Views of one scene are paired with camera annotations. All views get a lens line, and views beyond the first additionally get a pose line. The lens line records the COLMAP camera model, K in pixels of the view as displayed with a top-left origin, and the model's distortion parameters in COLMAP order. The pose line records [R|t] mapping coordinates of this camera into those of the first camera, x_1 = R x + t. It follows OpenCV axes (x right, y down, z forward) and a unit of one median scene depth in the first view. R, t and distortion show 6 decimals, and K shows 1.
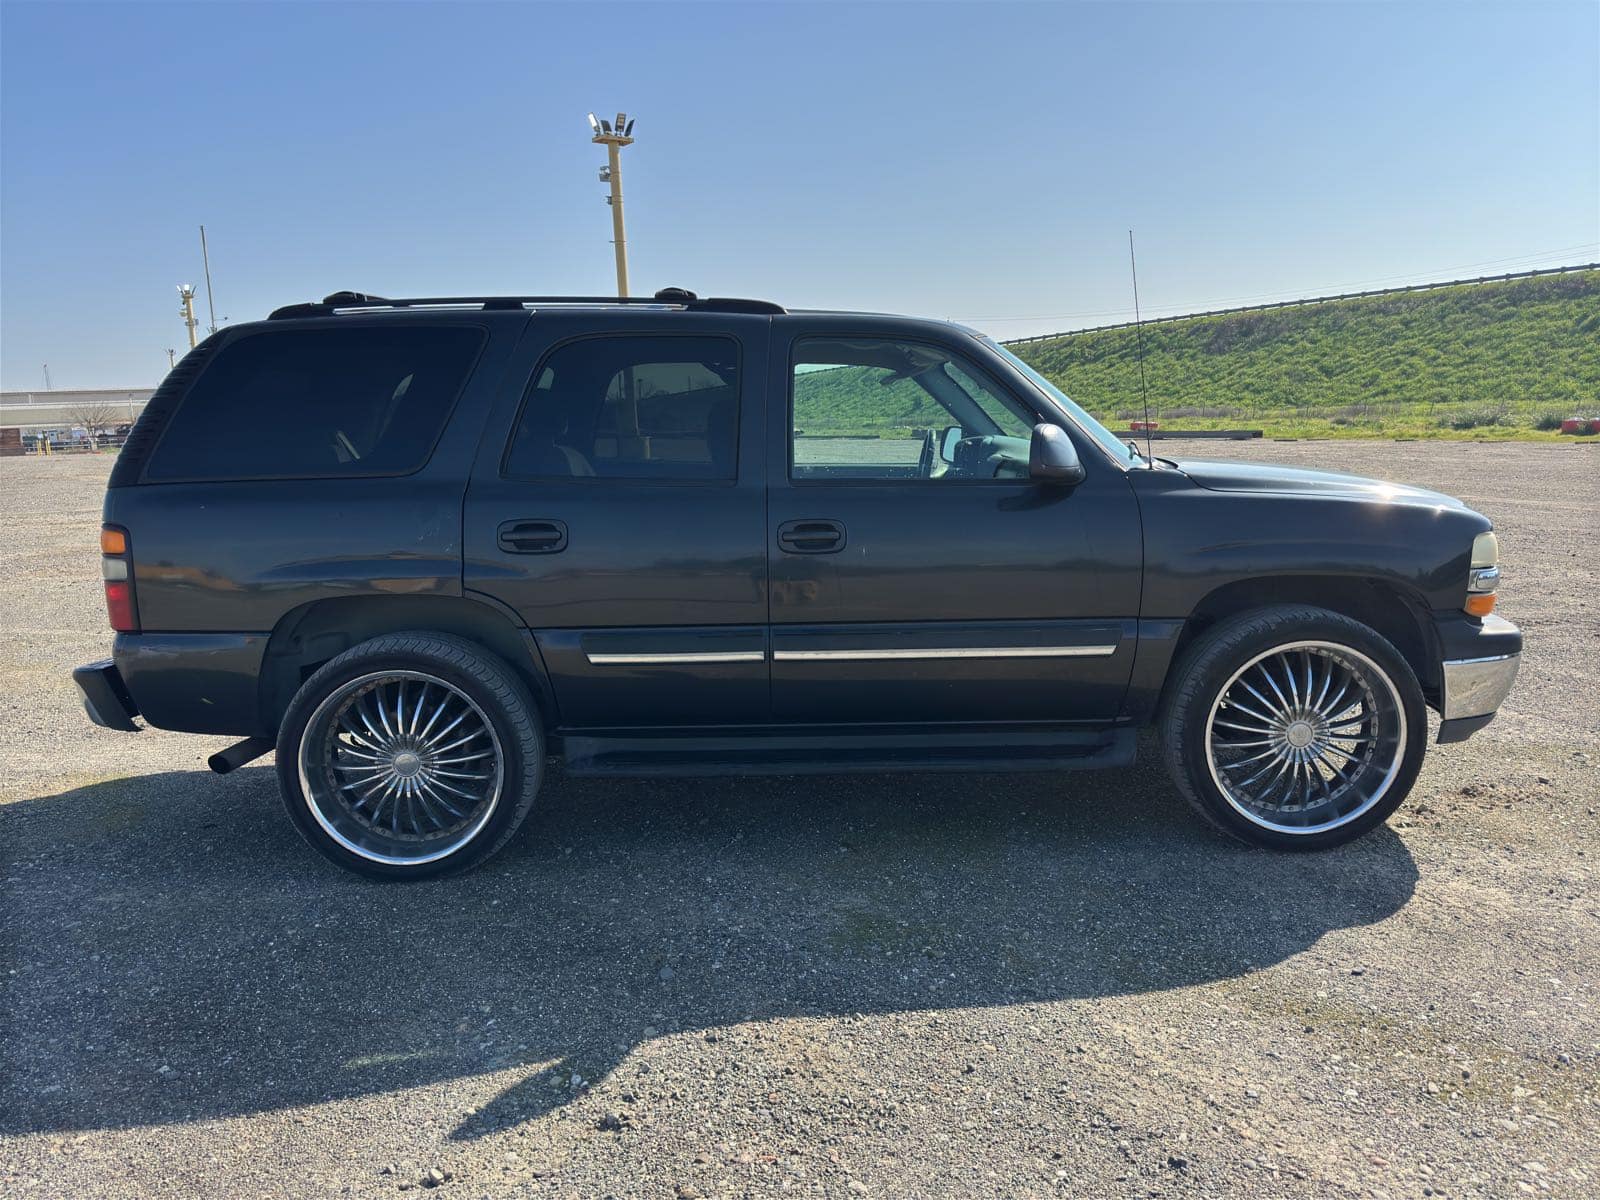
lens RADIAL K [[1240.6, 0, 800.9], [0, 1240.6, 594.2], [0, 0, 1]] dist [0.049315, -0.082670]
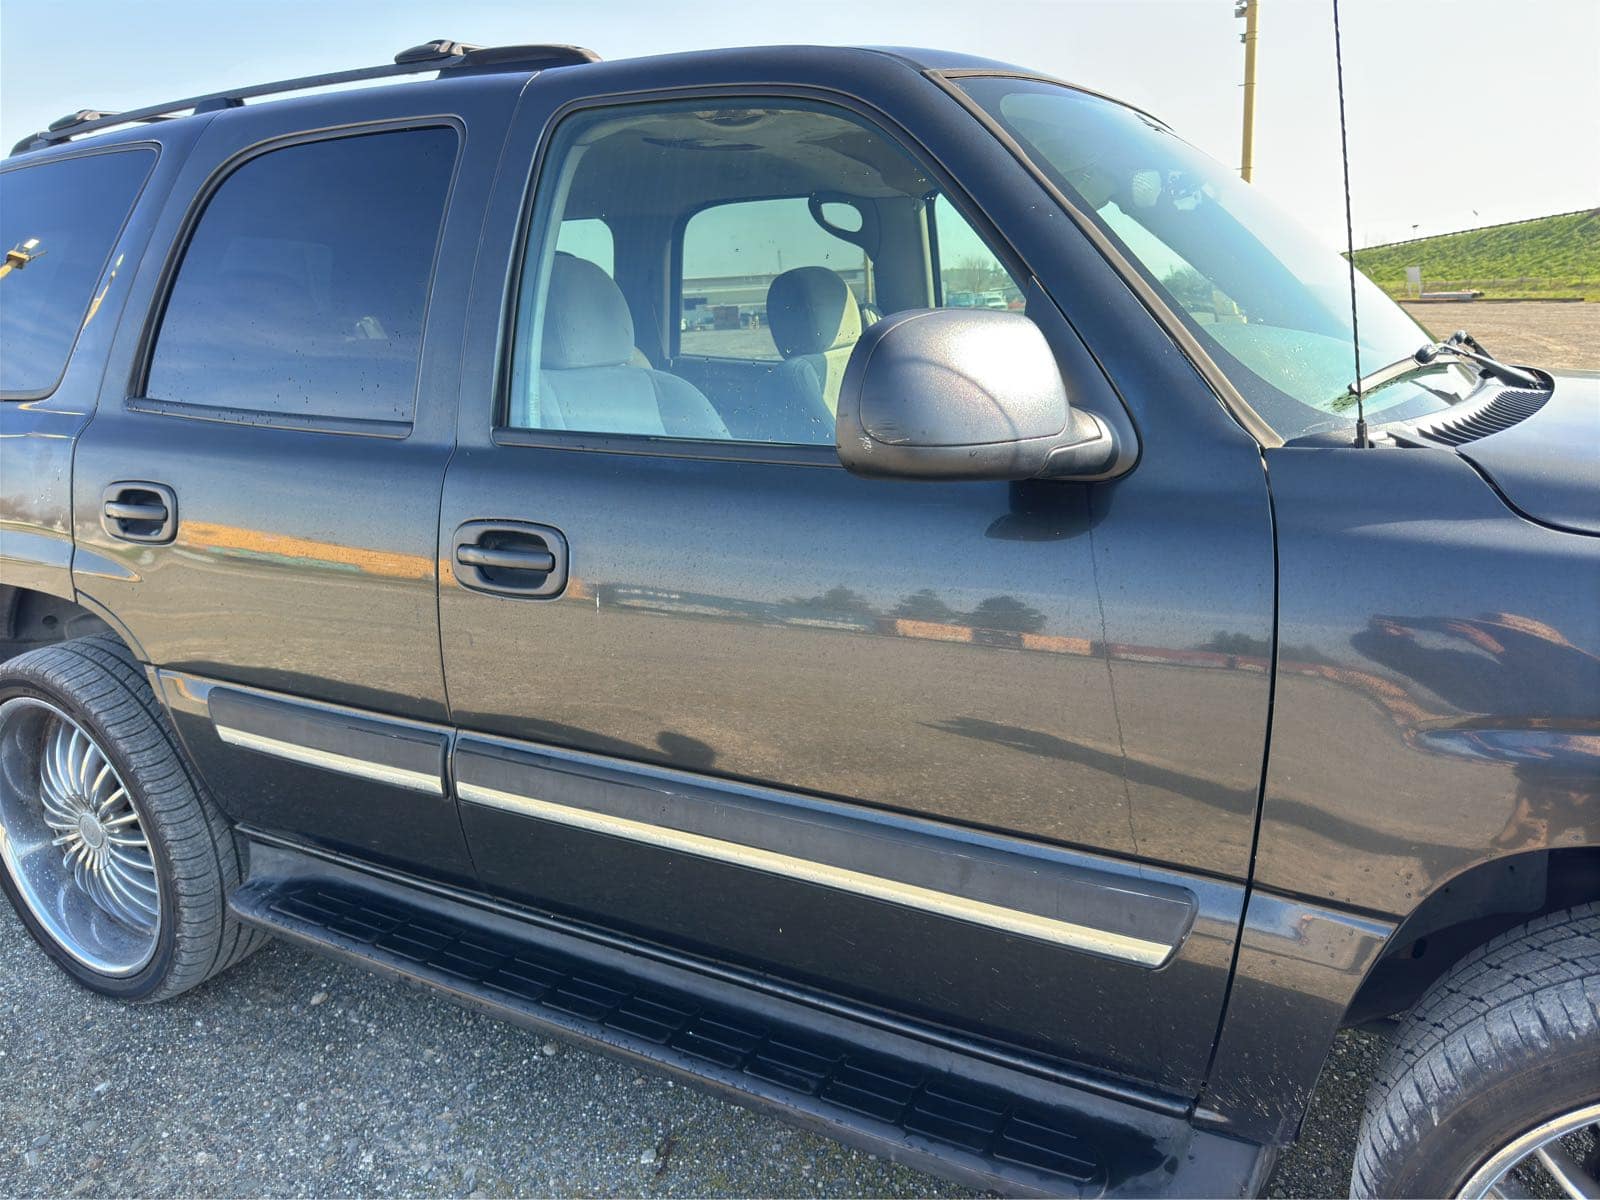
lens RADIAL K [[1144.5, 0, 796.5], [0, 1144.5, 607.9], [0, 0, 1]] dist [0.070822, -0.079052]
pose [[0.862779, 0.115600, -0.492188, 0.304562], [-0.051096, 0.988462, 0.142592, -0.091344], [0.502993, -0.097877, 0.858731, 0.658787]]
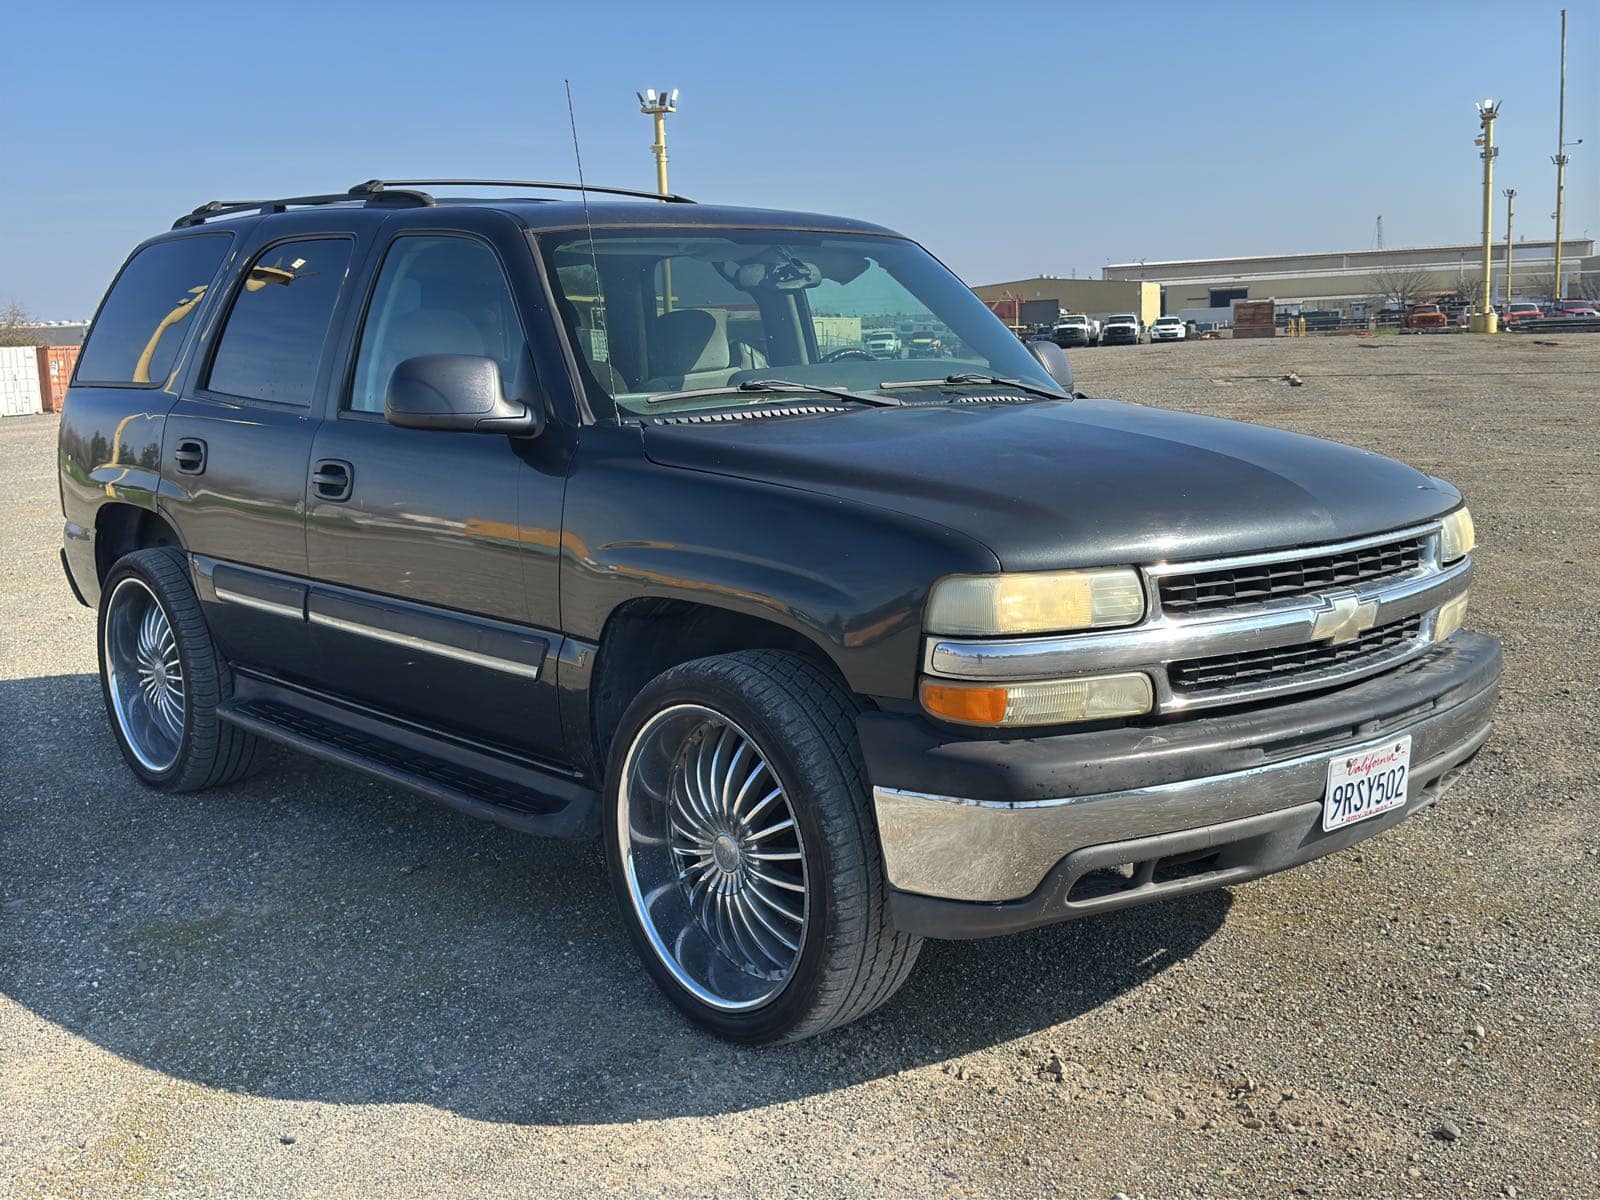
lens RADIAL K [[1759.5, 0, 801.0], [0, 1759.5, 597.2], [0, 0, 1]] dist [0.222752, -0.464393]
pose [[0.647554, 0.122912, -0.752042, 1.099549], [-0.098122, 0.992139, 0.077664, -0.088826], [0.755676, 0.023500, 0.654524, 0.434312]]
